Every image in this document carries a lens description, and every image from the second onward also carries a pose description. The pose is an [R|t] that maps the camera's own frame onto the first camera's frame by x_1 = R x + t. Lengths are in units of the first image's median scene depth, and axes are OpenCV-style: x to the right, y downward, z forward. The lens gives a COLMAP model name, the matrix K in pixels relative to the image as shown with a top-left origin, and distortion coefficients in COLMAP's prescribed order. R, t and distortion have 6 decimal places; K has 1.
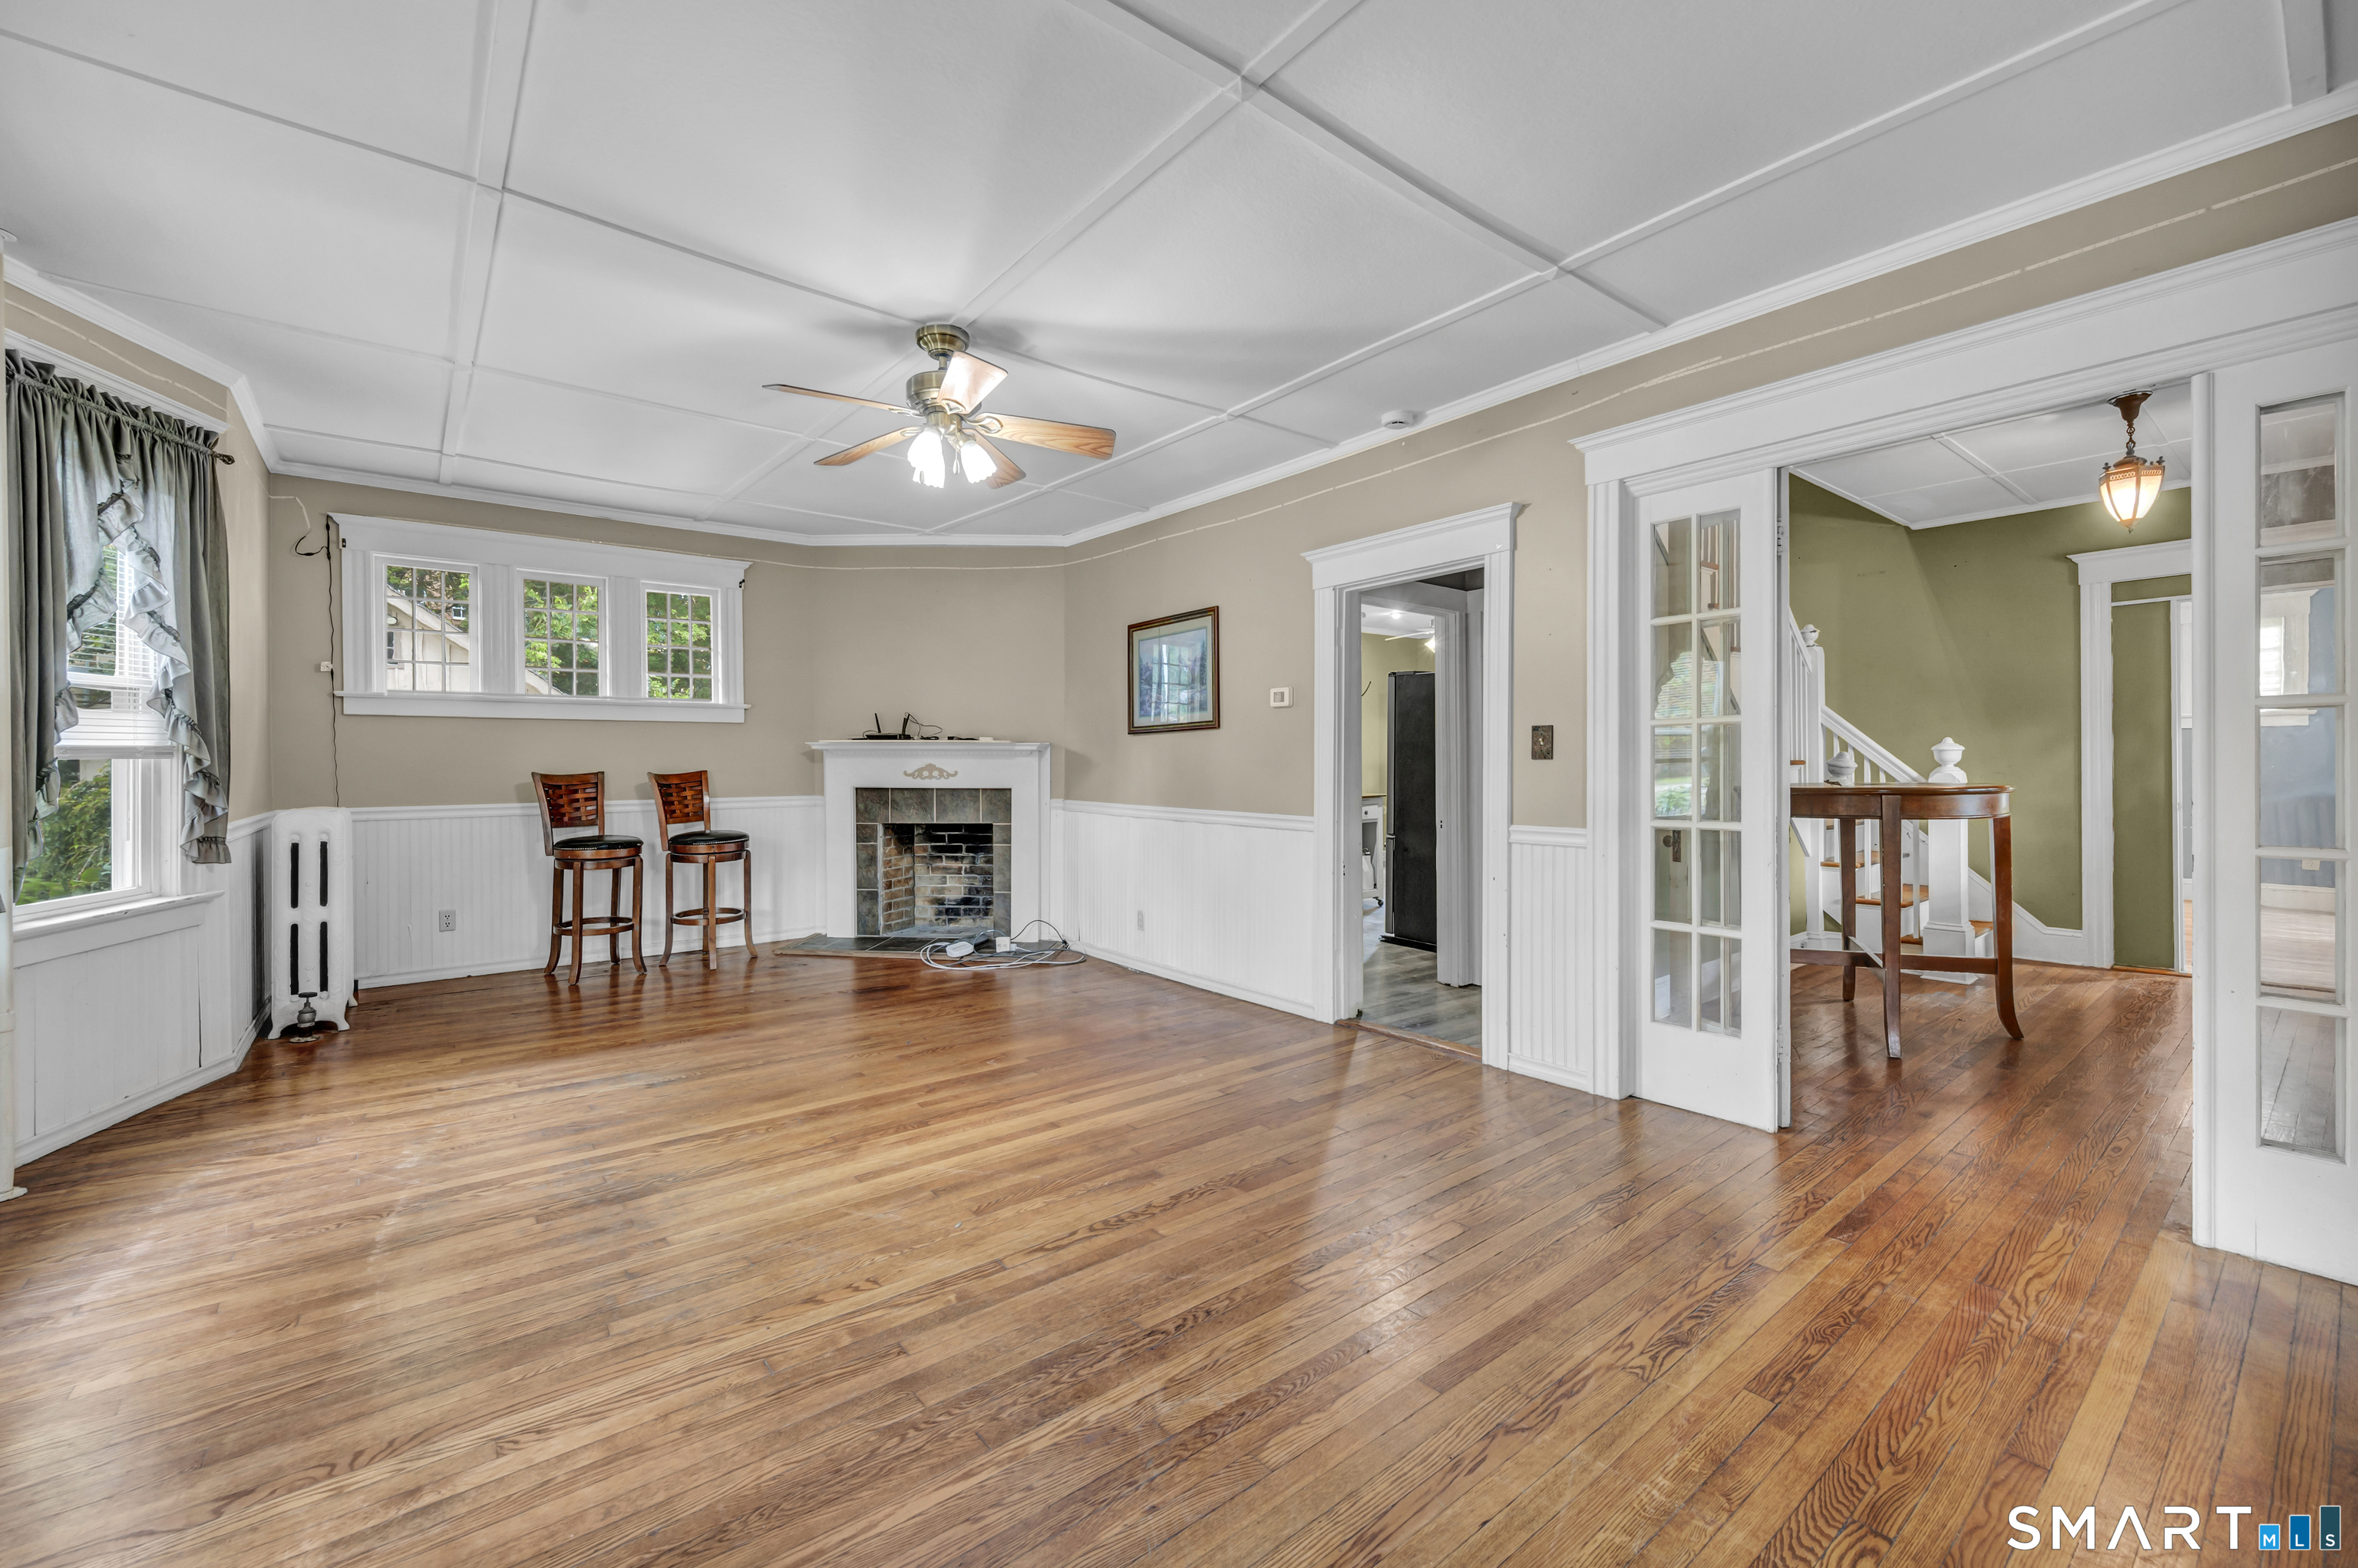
lens RADIAL K [[965.1, 0, 1183.8], [0, 965.1, 766.6], [0, 0, 1]] dist [-0.002149, 0.000251]
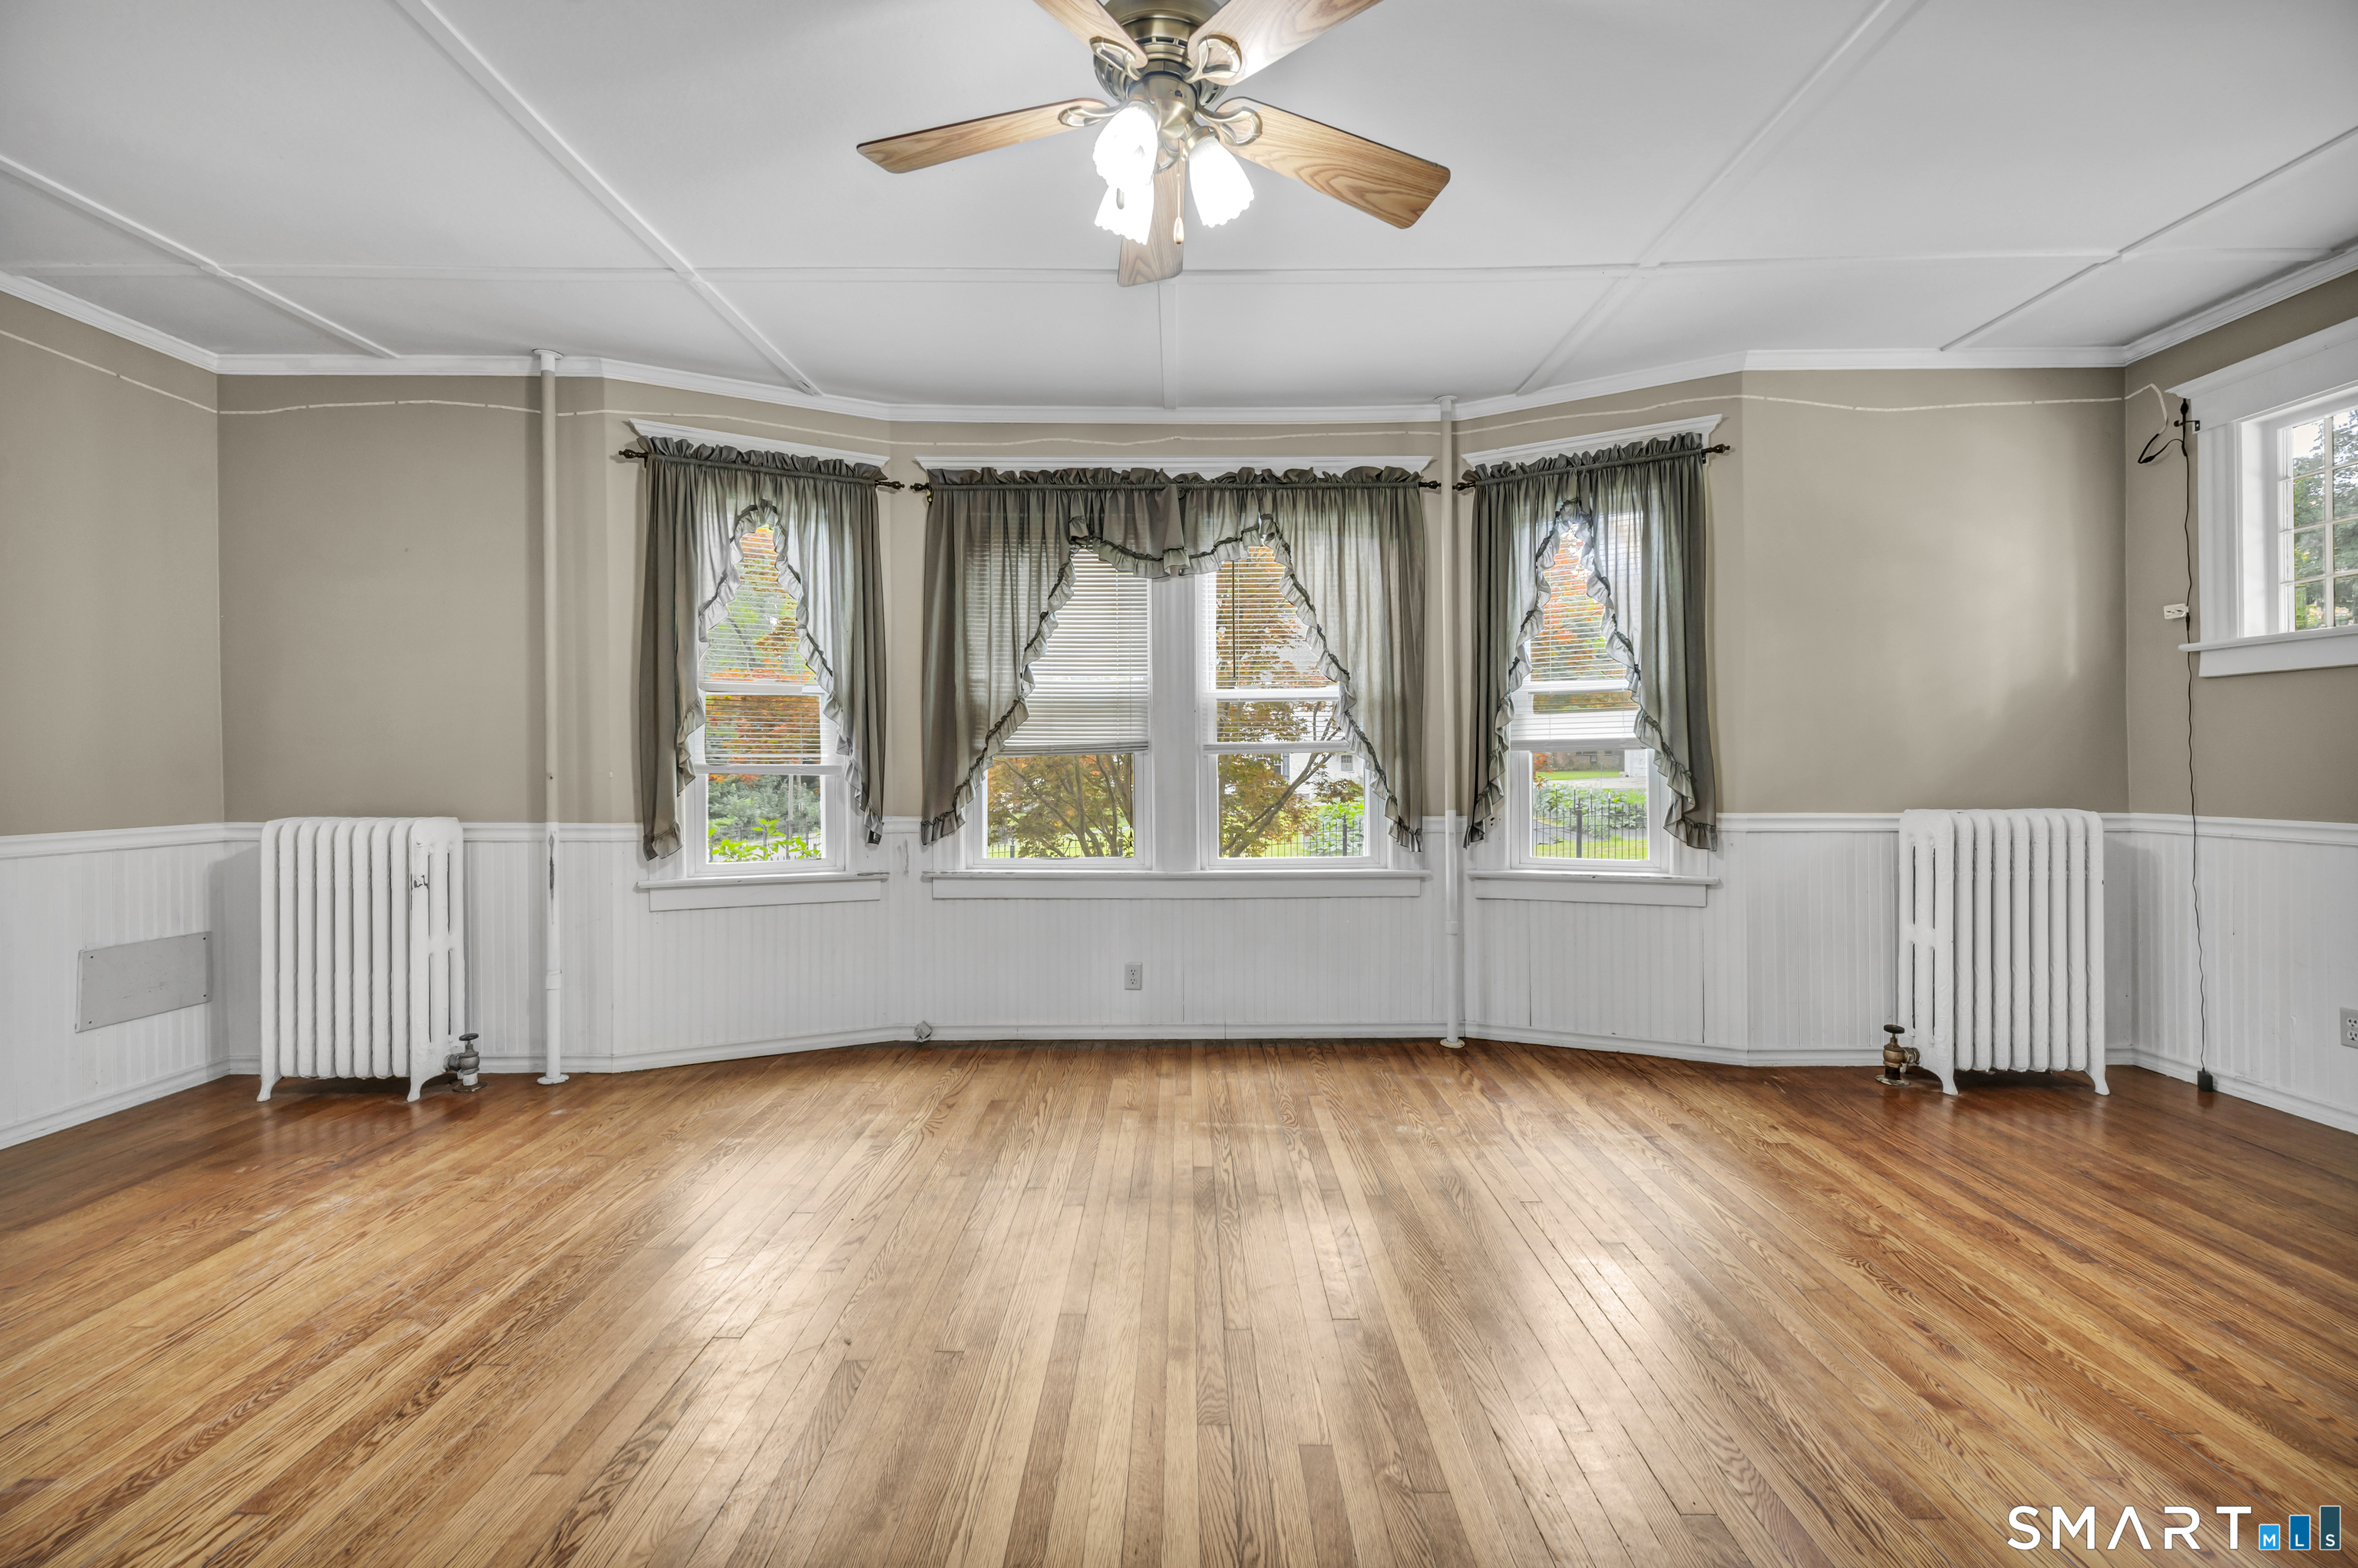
lens RADIAL K [[965.1, 0, 1179.5], [0, 965.1, 761.0], [0, 0, 1]] dist [-0.002149, 0.000251]
pose [[-0.629653, 0.004502, -0.776863, 0.177144], [0.000887, 0.999987, 0.005076, 0.000559], [0.776876, 0.002507, -0.629649, 1.482310]]
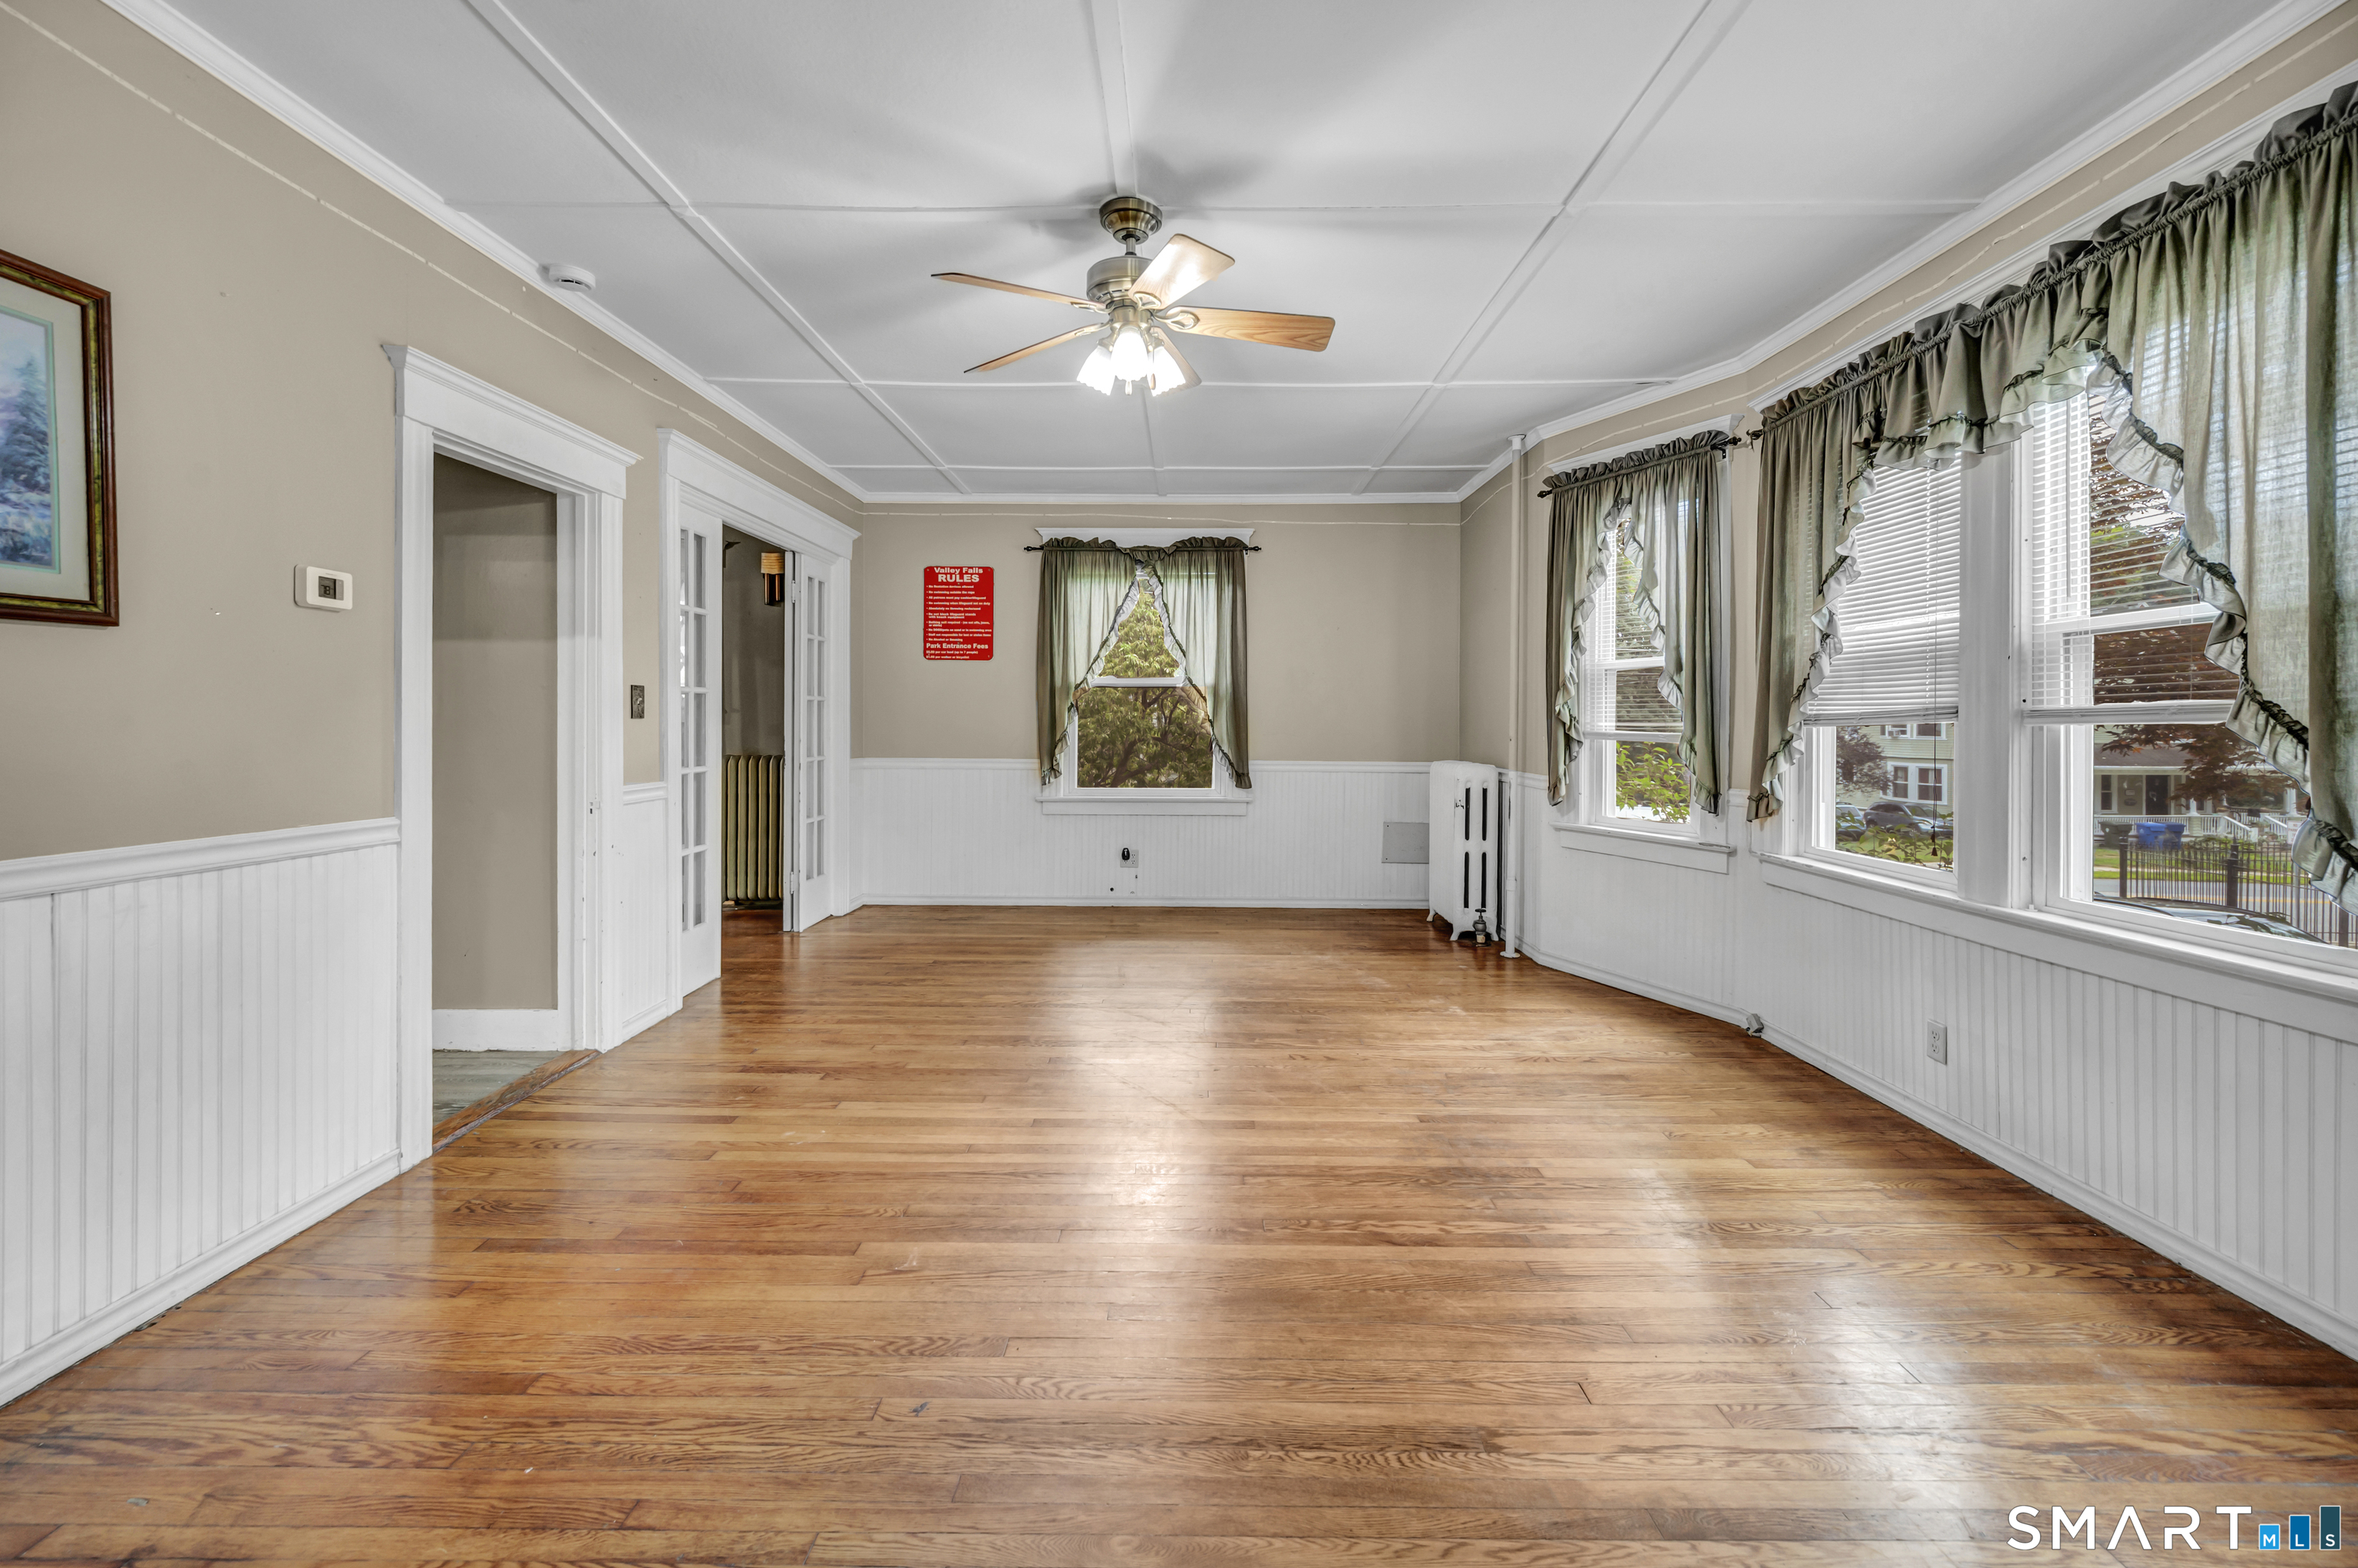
lens RADIAL K [[965.1, 0, 1182.6], [0, 965.1, 731.3], [0, 0, 1]] dist [-0.002149, 0.000251]
pose [[-0.774482, -0.005610, 0.632571, -0.905552], [0.000188, 0.999959, 0.009098, -0.004266], [-0.632596, 0.007165, -0.774449, 1.795714]]
